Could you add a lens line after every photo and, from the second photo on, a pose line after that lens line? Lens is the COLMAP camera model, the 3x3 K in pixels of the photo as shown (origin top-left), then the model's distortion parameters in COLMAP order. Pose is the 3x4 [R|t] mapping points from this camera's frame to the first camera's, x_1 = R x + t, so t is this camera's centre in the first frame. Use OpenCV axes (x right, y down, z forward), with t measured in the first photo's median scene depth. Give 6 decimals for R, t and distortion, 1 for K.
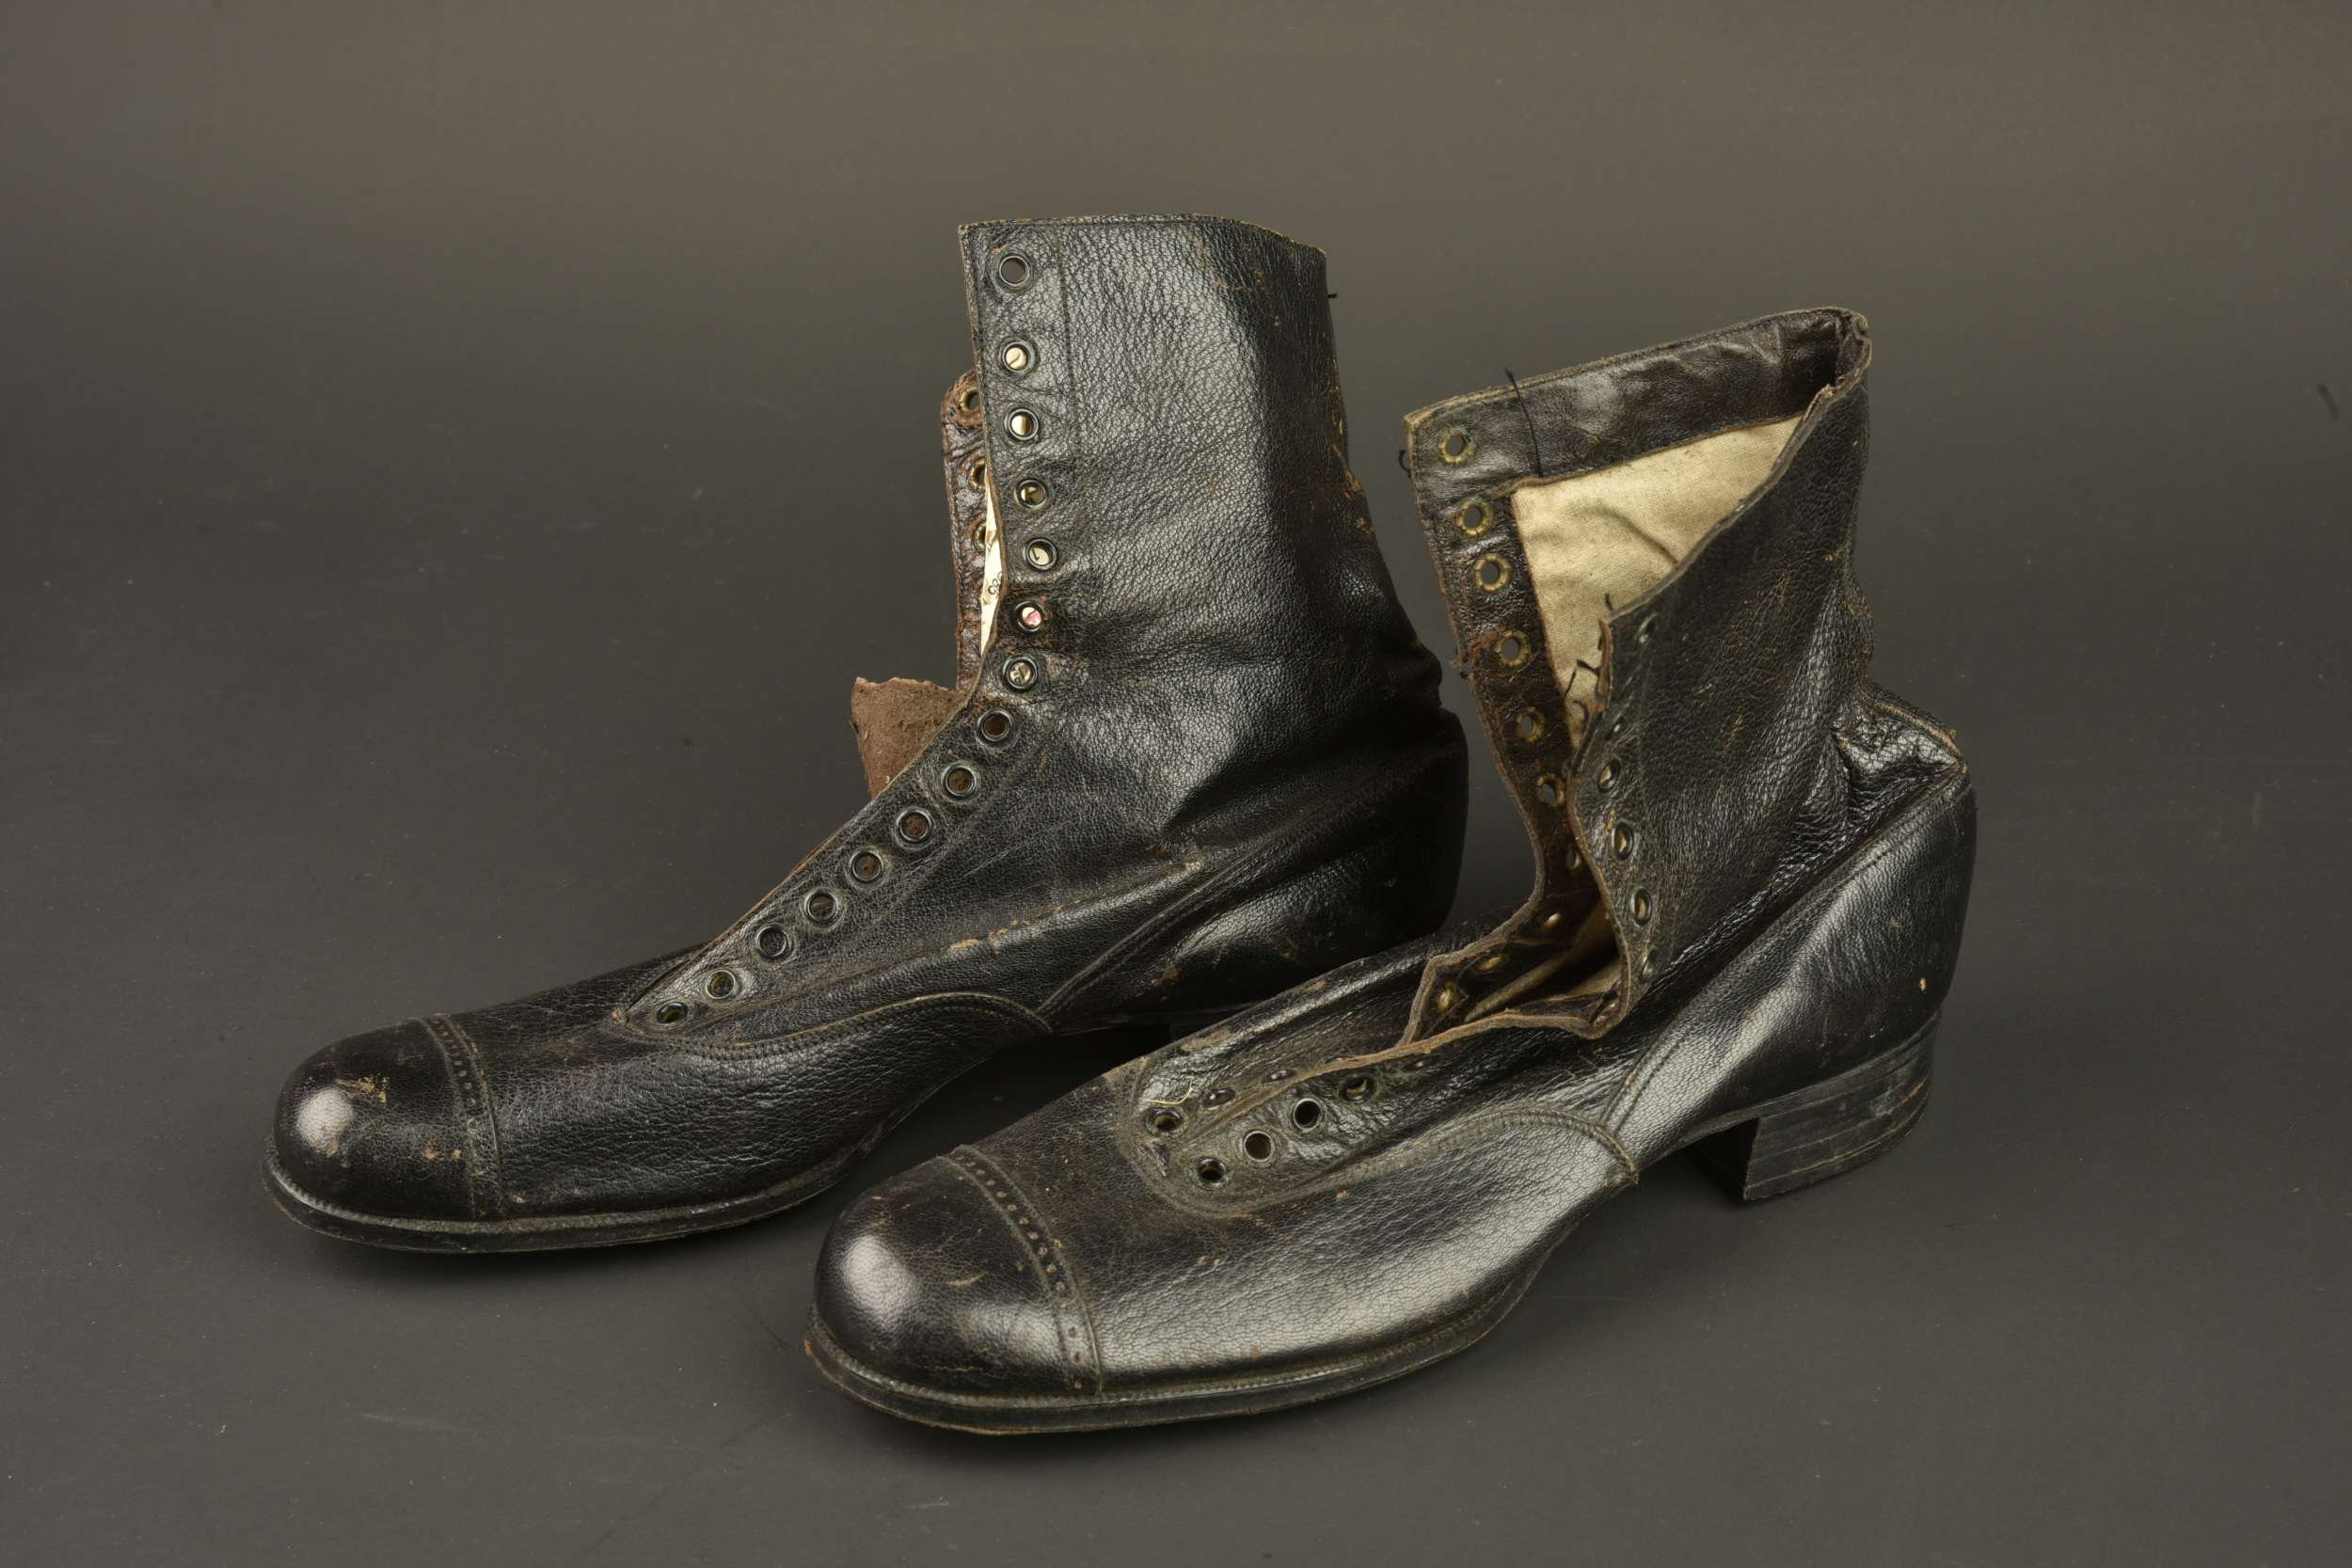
lens RADIAL K [[4099.7, 0, 1176.0], [0, 4099.7, 784.0], [0, 0, 1]] dist [0.023337, -0.091304]
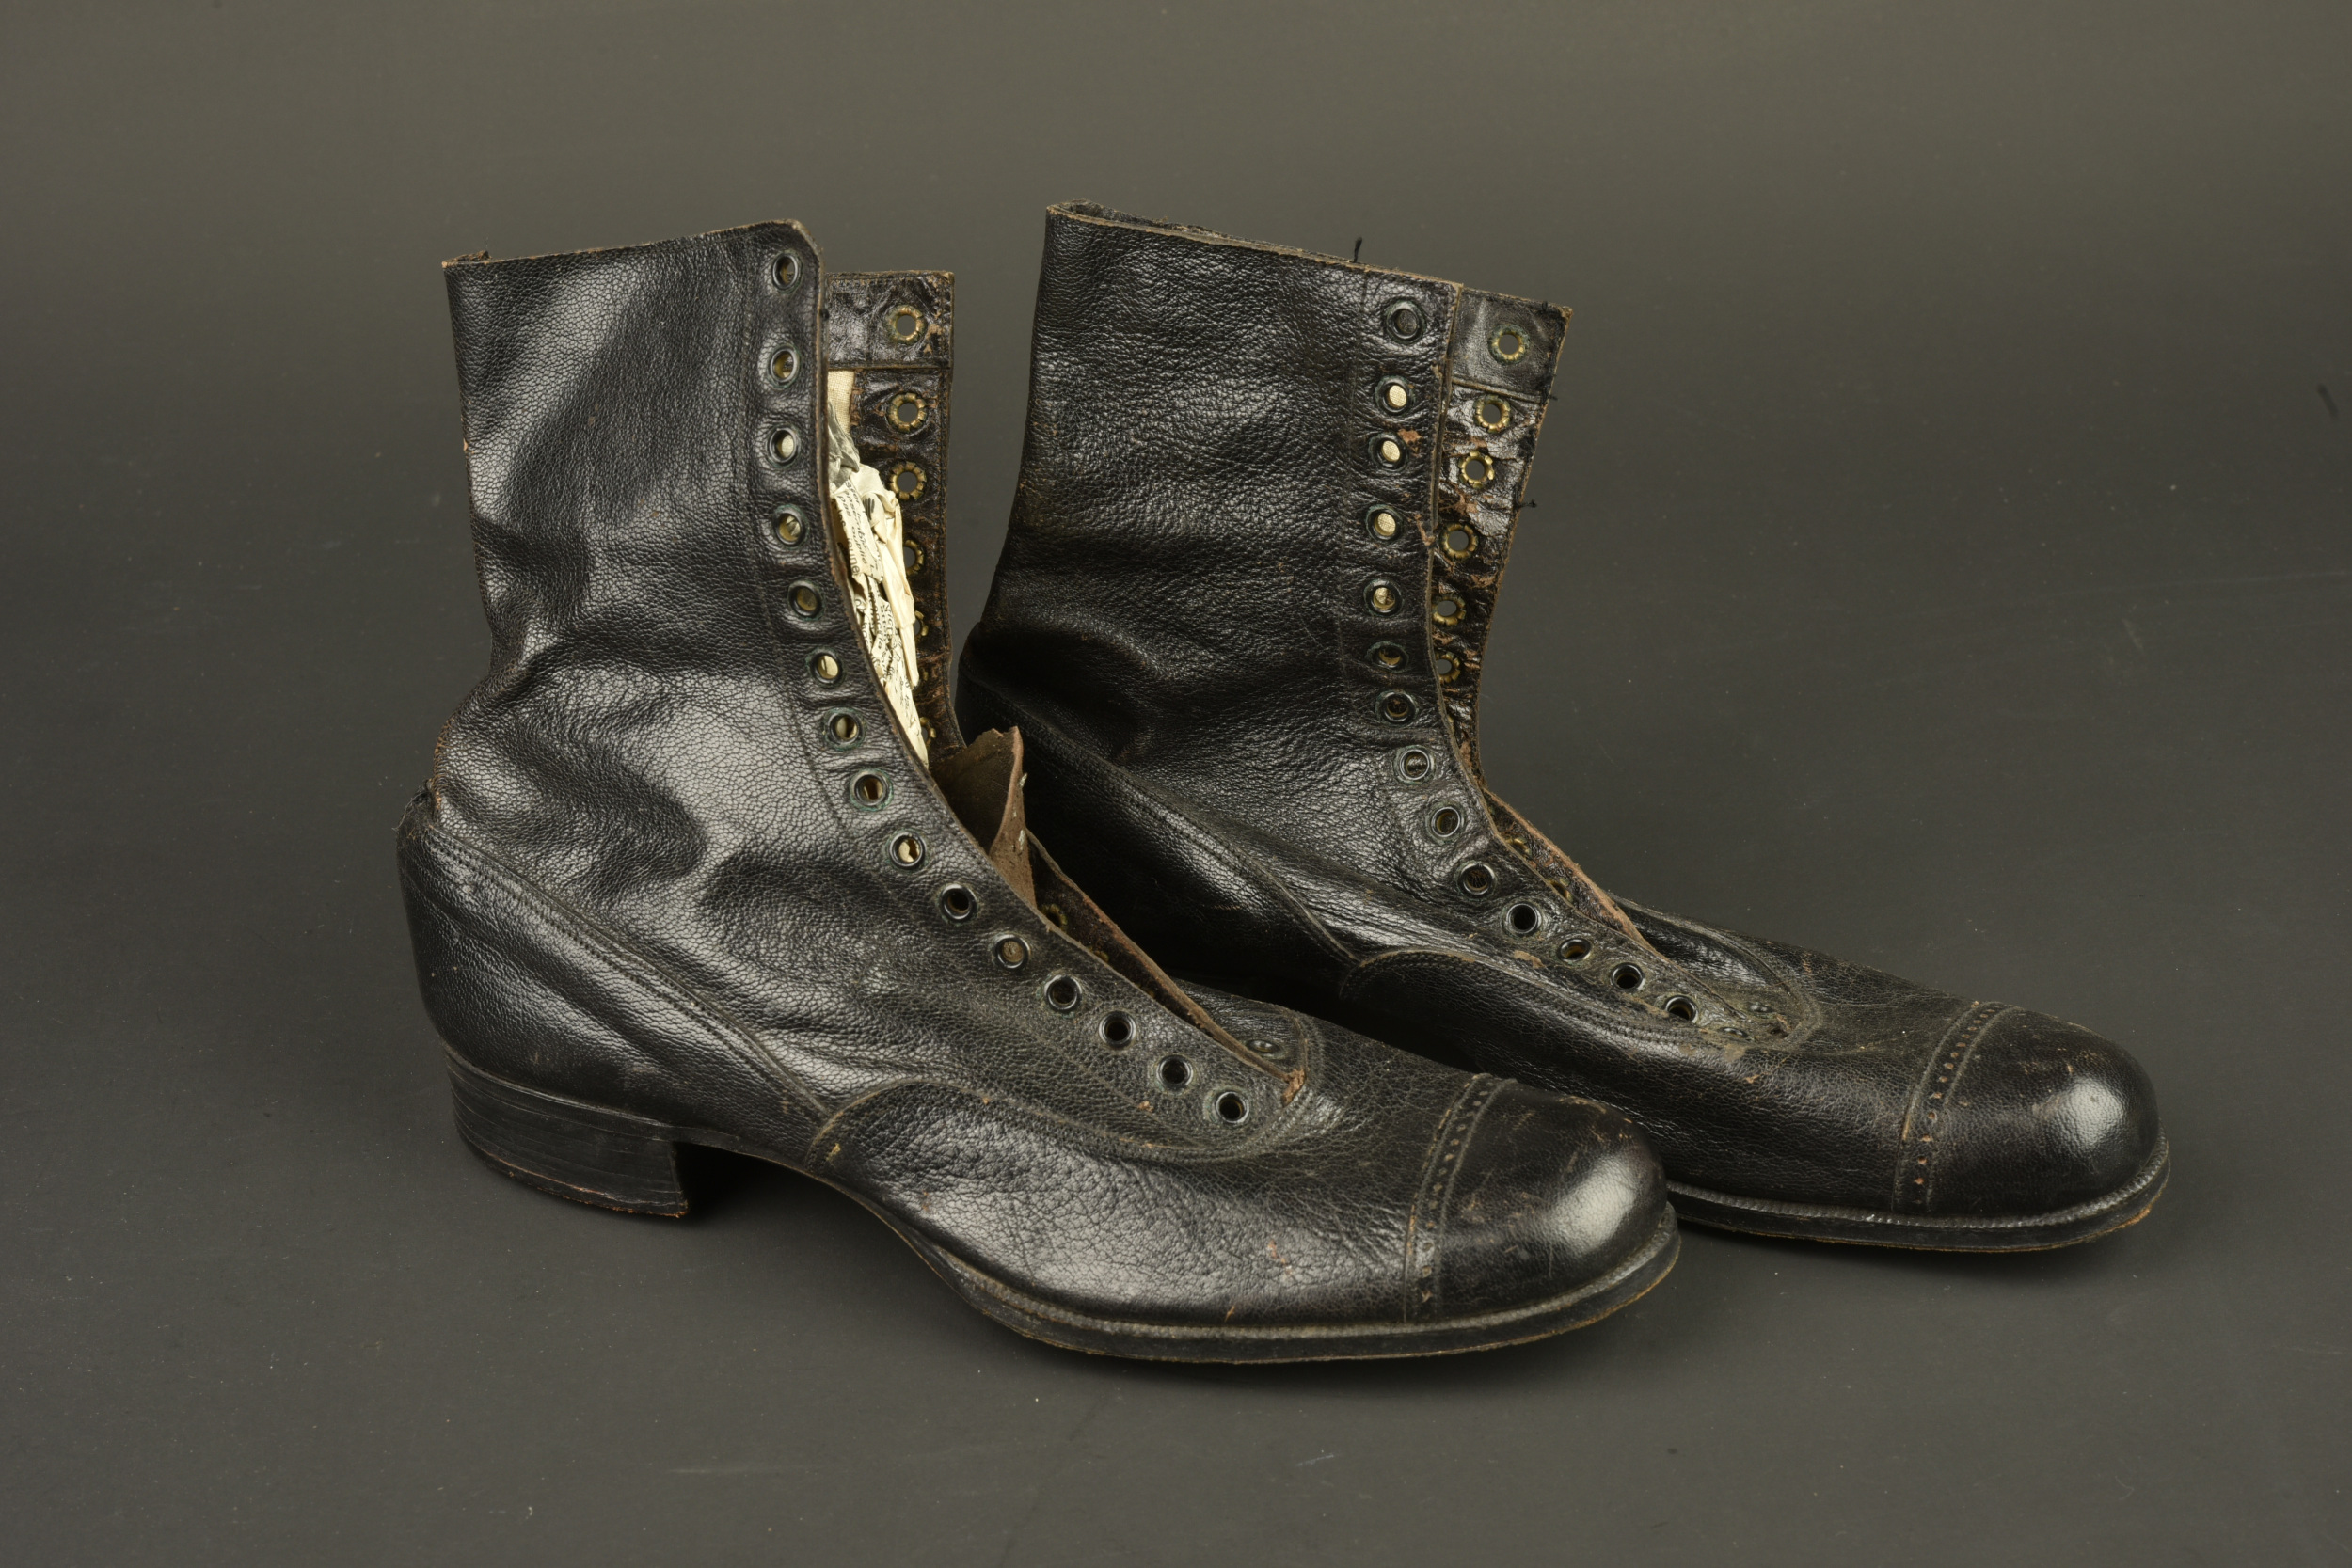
lens RADIAL K [[4099.7, 0, 1176.0], [0, 4099.7, 784.0], [0, 0, 1]] dist [0.023337, -0.091304]
pose [[0.952871, -0.119051, 0.279039, -0.252920], [0.118494, 0.992774, 0.018927, -0.004157], [-0.279277, 0.015029, 0.960093, 0.054059]]
